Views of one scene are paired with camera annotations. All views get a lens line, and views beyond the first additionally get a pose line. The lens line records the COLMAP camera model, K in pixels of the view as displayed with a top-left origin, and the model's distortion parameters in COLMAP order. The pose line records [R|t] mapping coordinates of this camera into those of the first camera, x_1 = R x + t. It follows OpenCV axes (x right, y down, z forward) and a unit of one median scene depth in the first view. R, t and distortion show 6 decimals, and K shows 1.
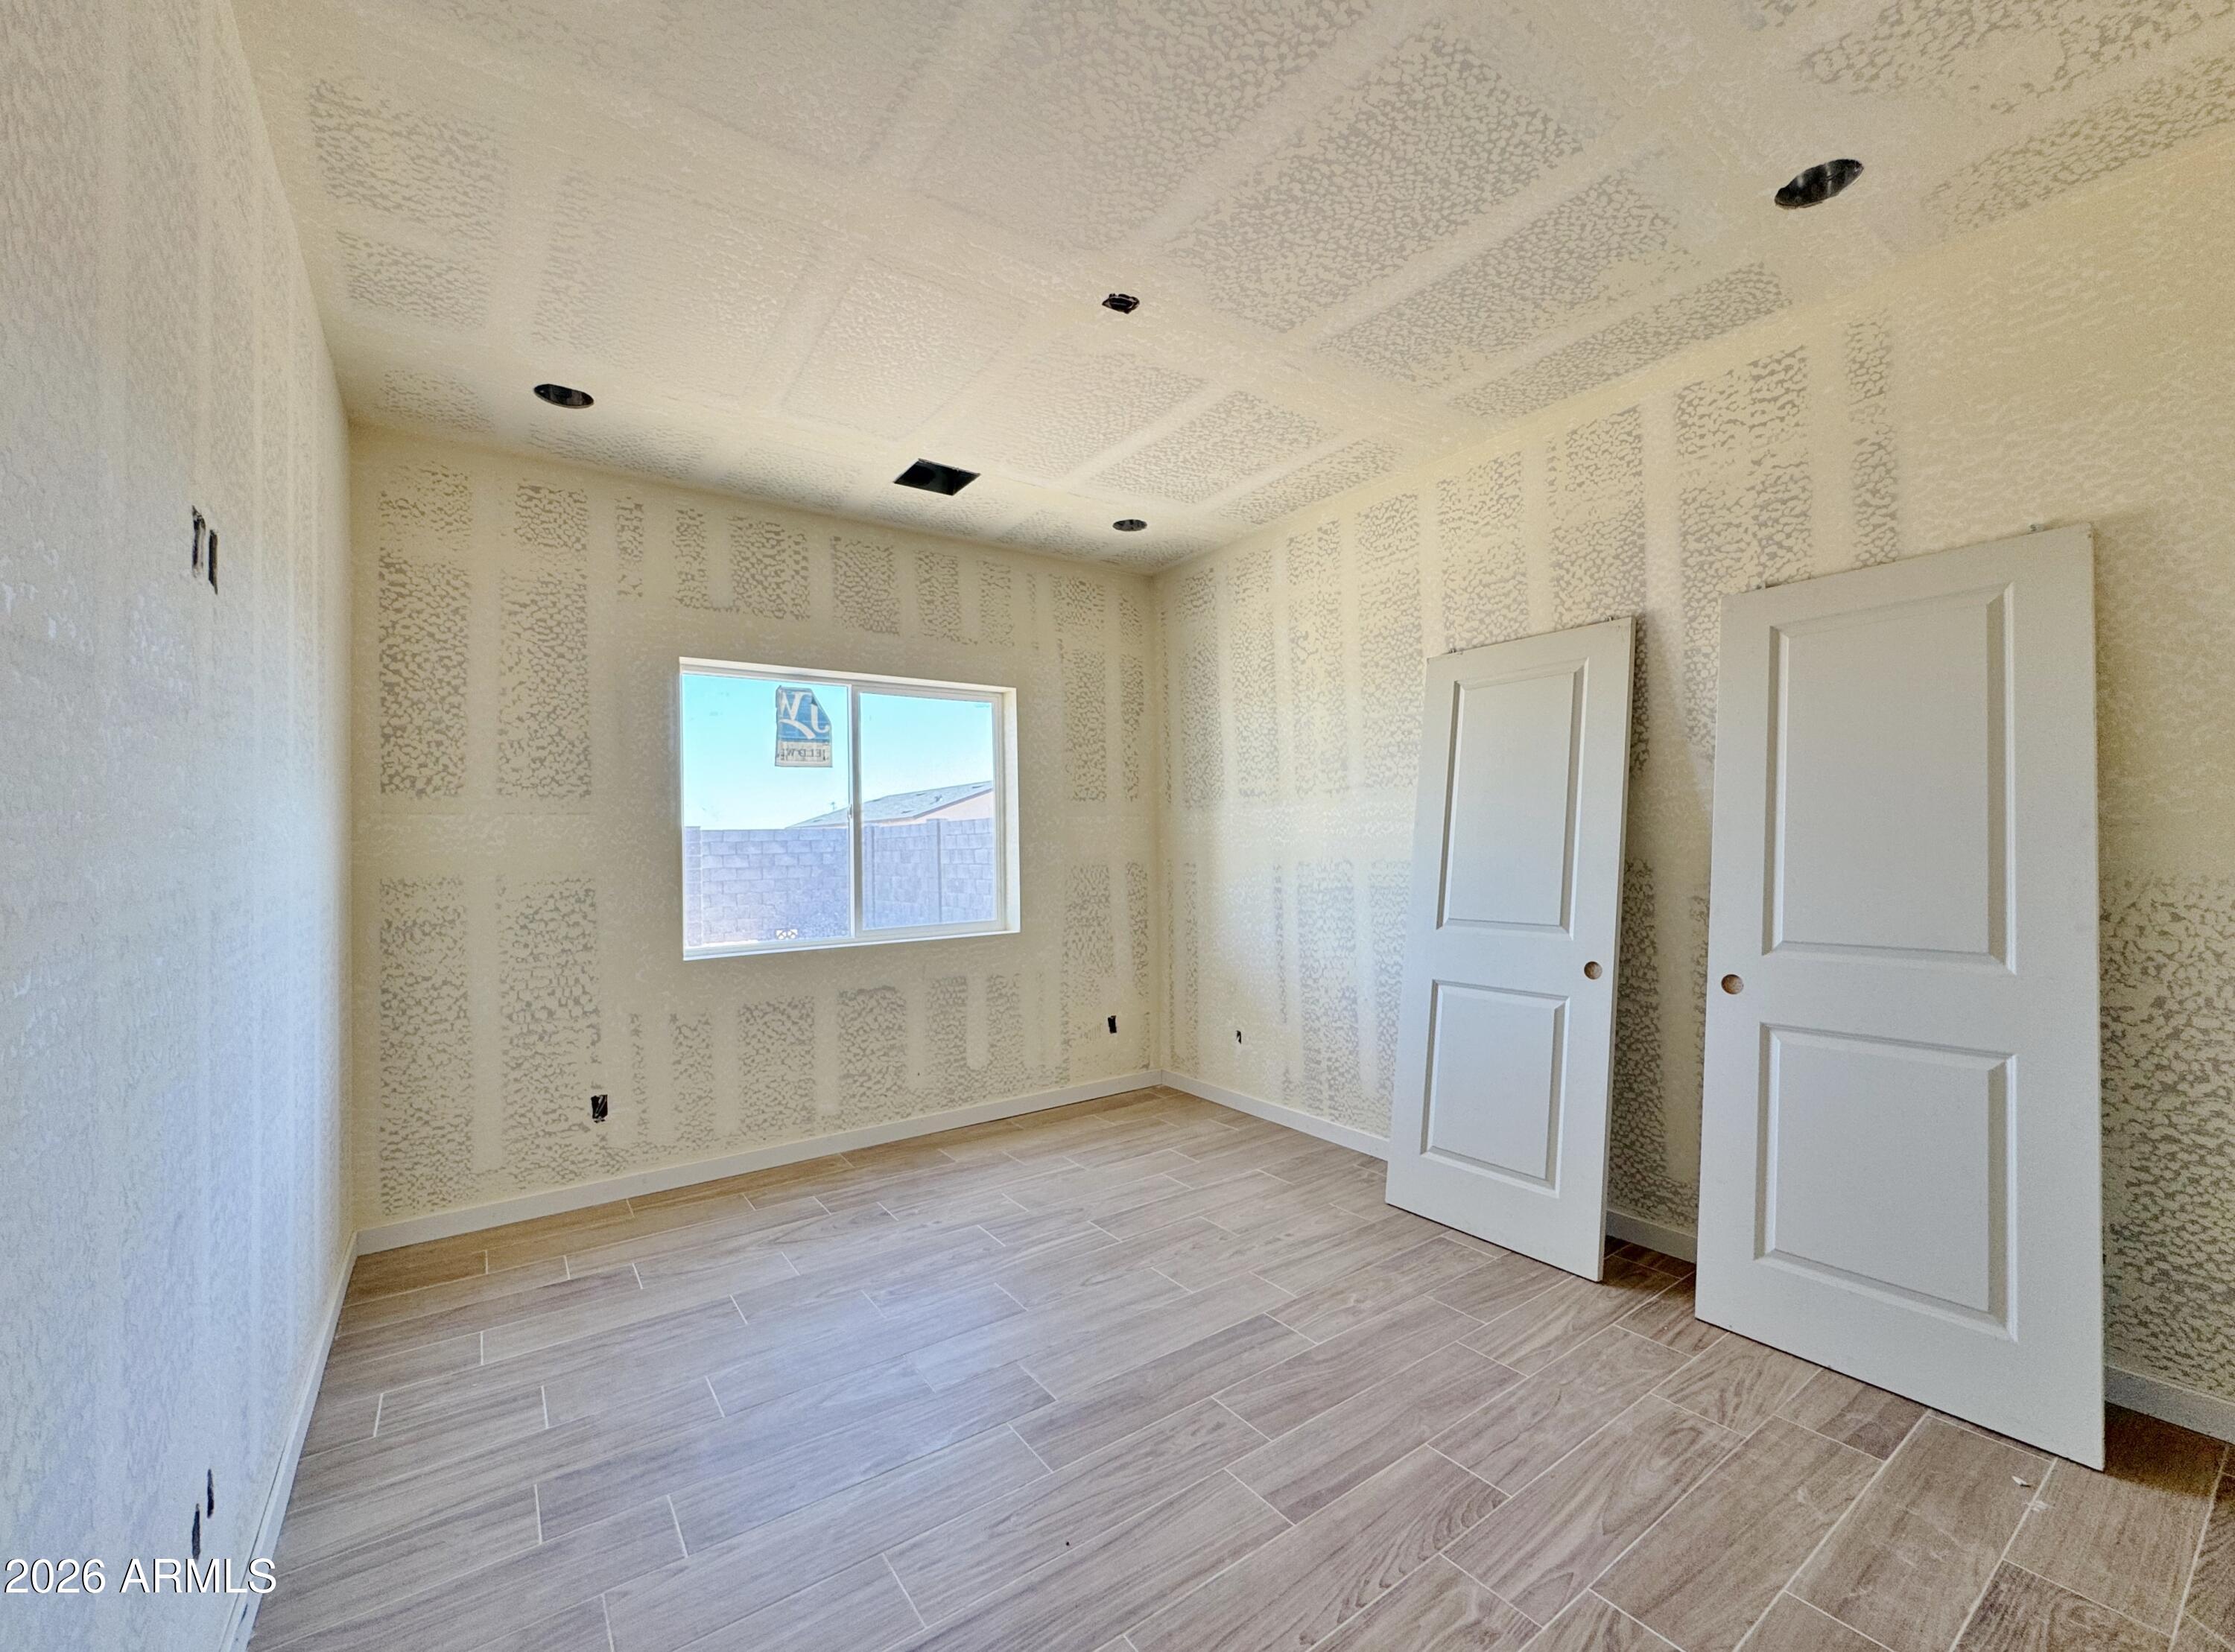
lens RADIAL K [[949.1, 0, 1117.5], [0, 949.1, 826.0], [0, 0, 1]] dist [-0.000387, 0.000001]
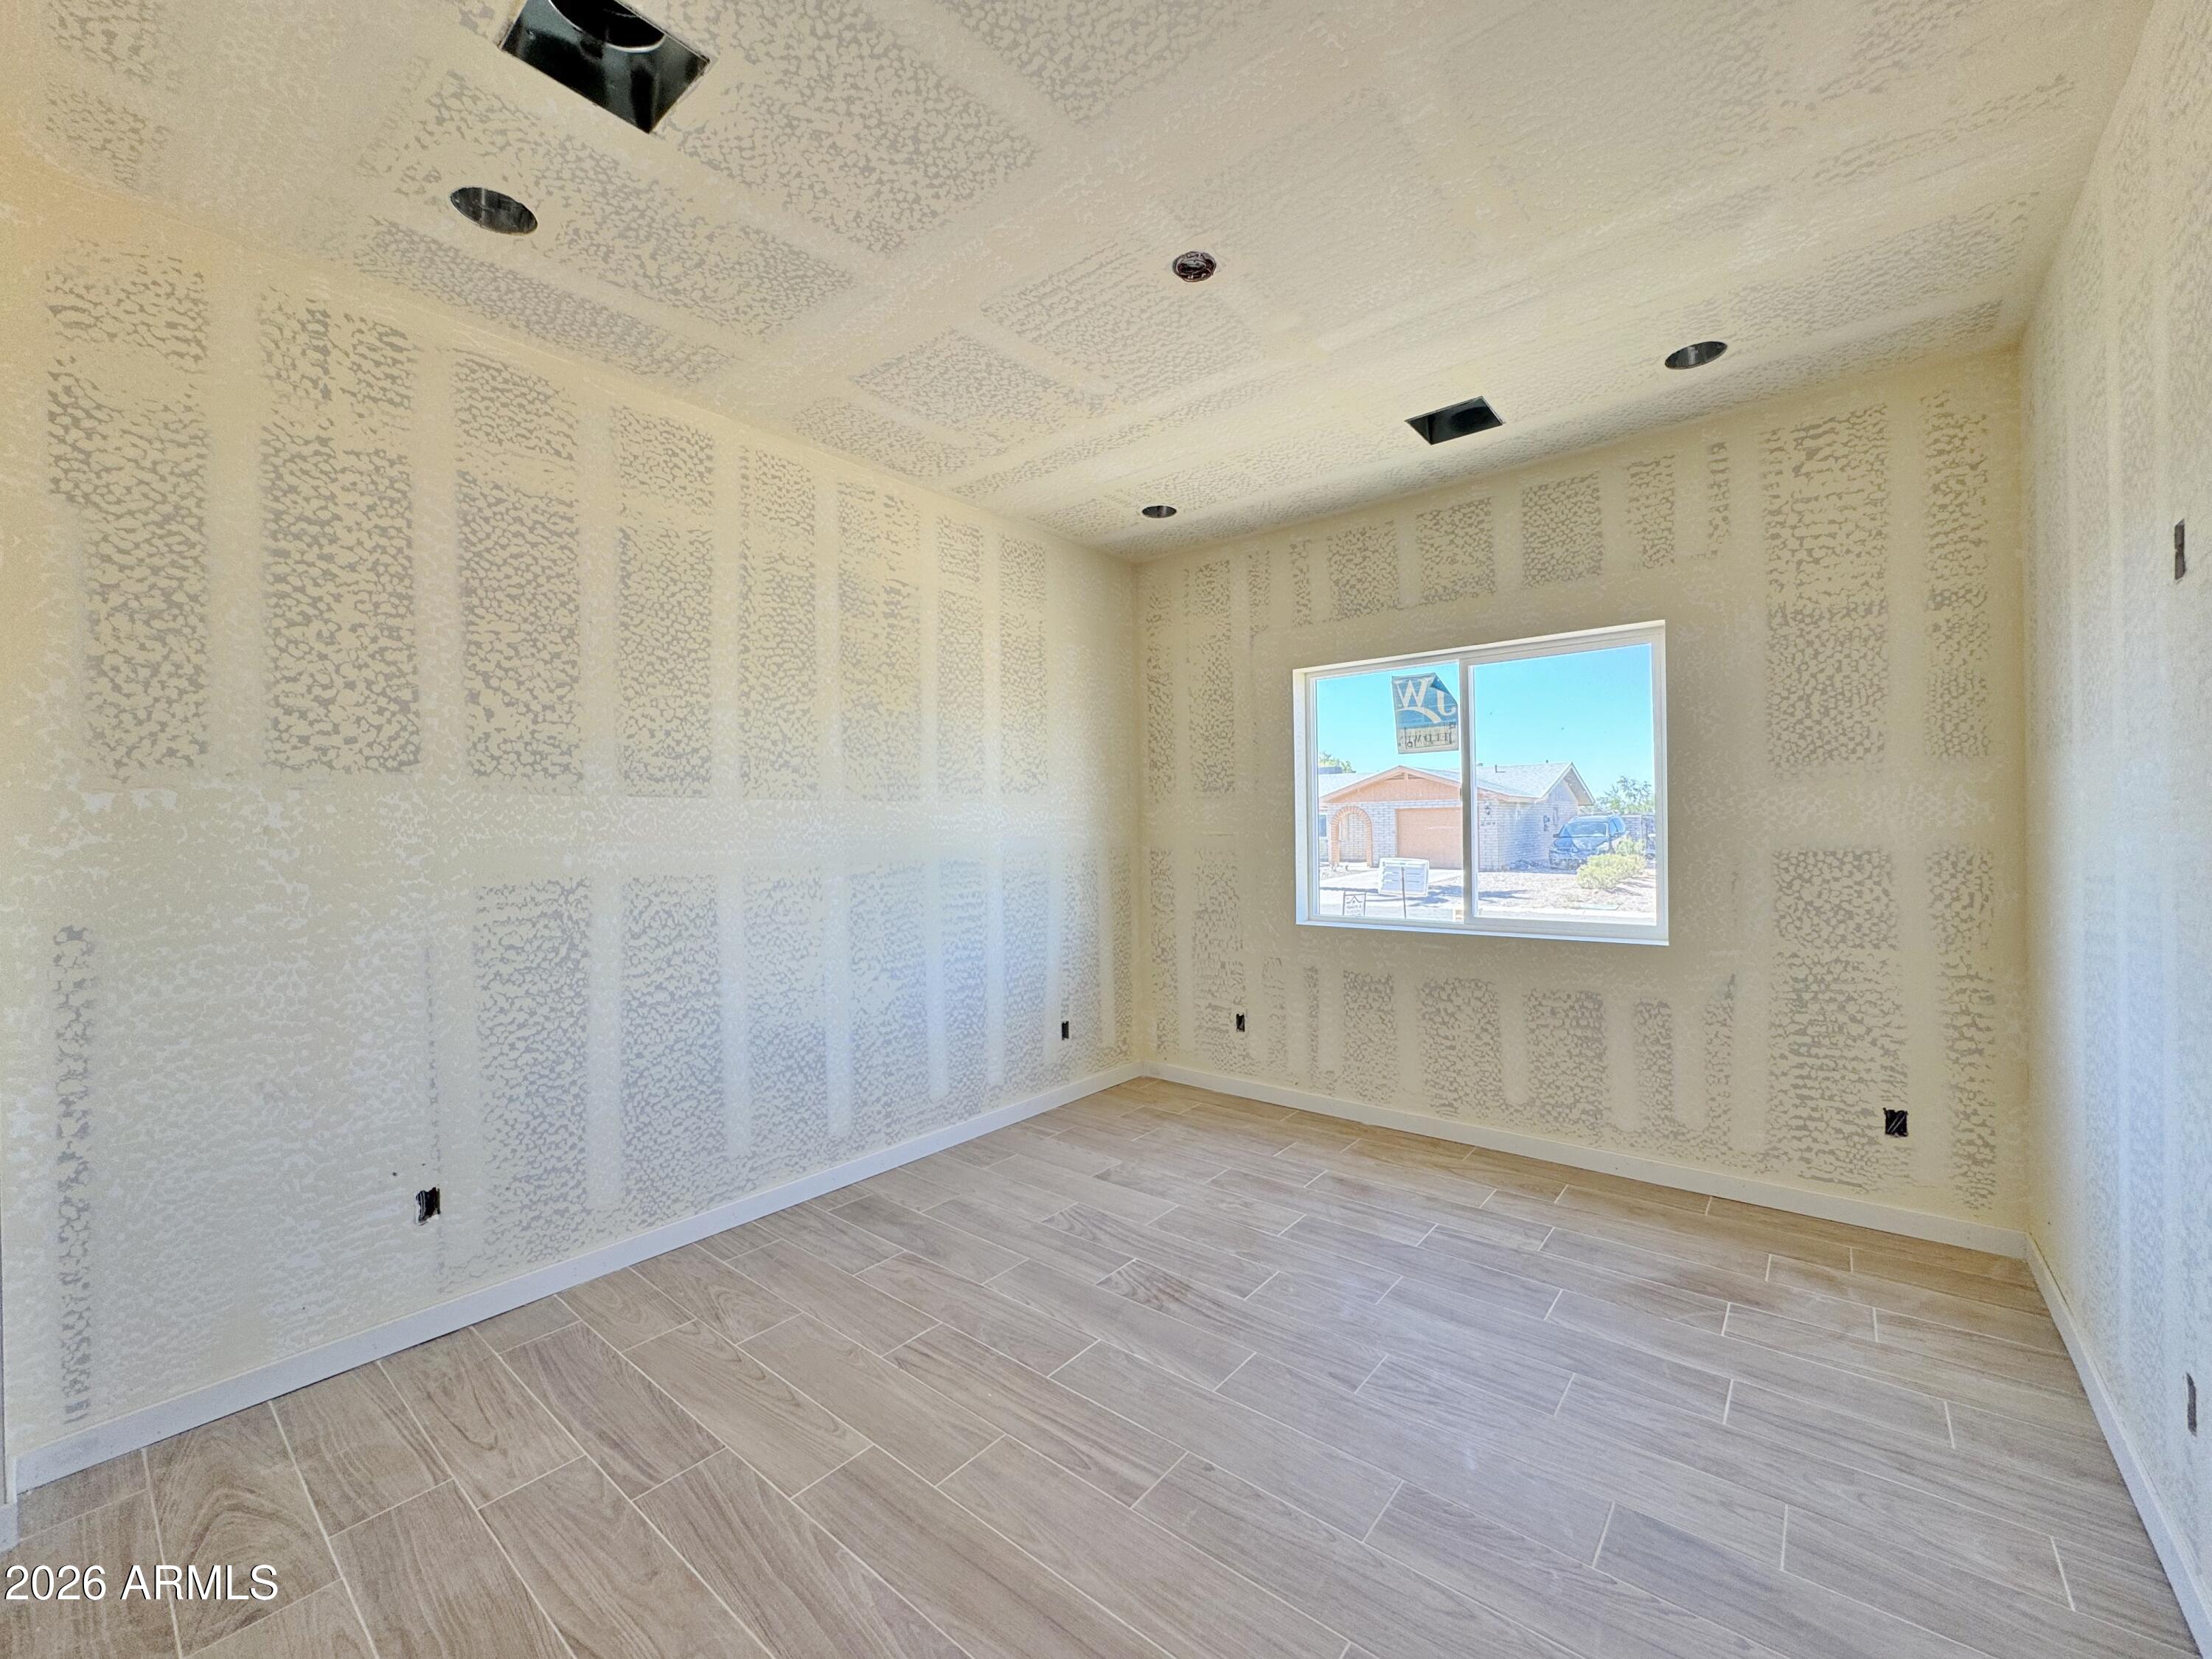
lens RADIAL K [[882.1, 0, 1106.0], [0, 882.1, 829.5], [0, 0, 1]] dist [-0.000346, -0.000017]
pose [[0.276234, 0.015715, -0.960962, 0.483655], [0.036460, 0.998975, 0.026817, -0.017537], [0.960399, -0.042444, 0.275378, 0.410398]]
